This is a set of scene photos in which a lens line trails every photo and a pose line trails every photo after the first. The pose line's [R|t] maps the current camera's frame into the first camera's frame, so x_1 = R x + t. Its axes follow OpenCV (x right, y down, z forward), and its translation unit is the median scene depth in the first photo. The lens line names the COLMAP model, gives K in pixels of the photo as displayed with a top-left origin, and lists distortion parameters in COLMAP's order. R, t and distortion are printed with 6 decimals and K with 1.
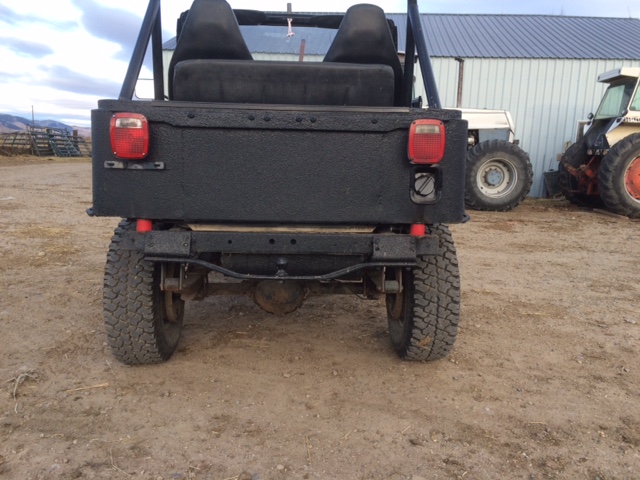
lens RADIAL K [[538.0, 0, 320.0], [0, 538.0, 240.0], [0, 0, 1]] dist [0.007436, -0.006901]
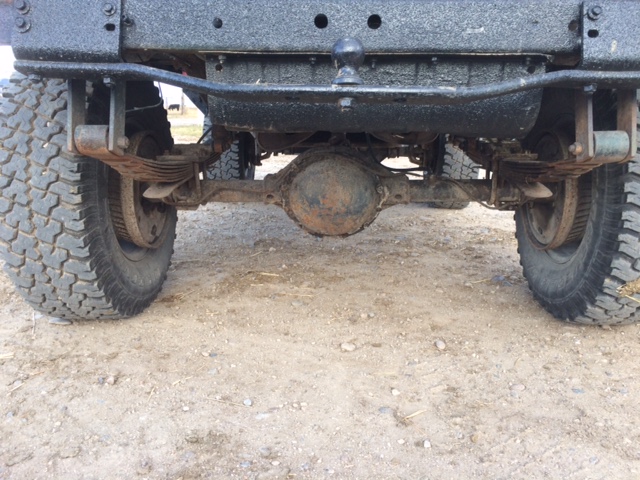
lens RADIAL K [[538.0, 0, 320.0], [0, 538.0, 240.0], [0, 0, 1]] dist [0.007436, -0.006901]
pose [[0.996354, 0.008480, -0.084890, -0.046649], [-0.003245, 0.998095, 0.061615, 0.119556], [0.085251, -0.061114, 0.994483, 0.501215]]
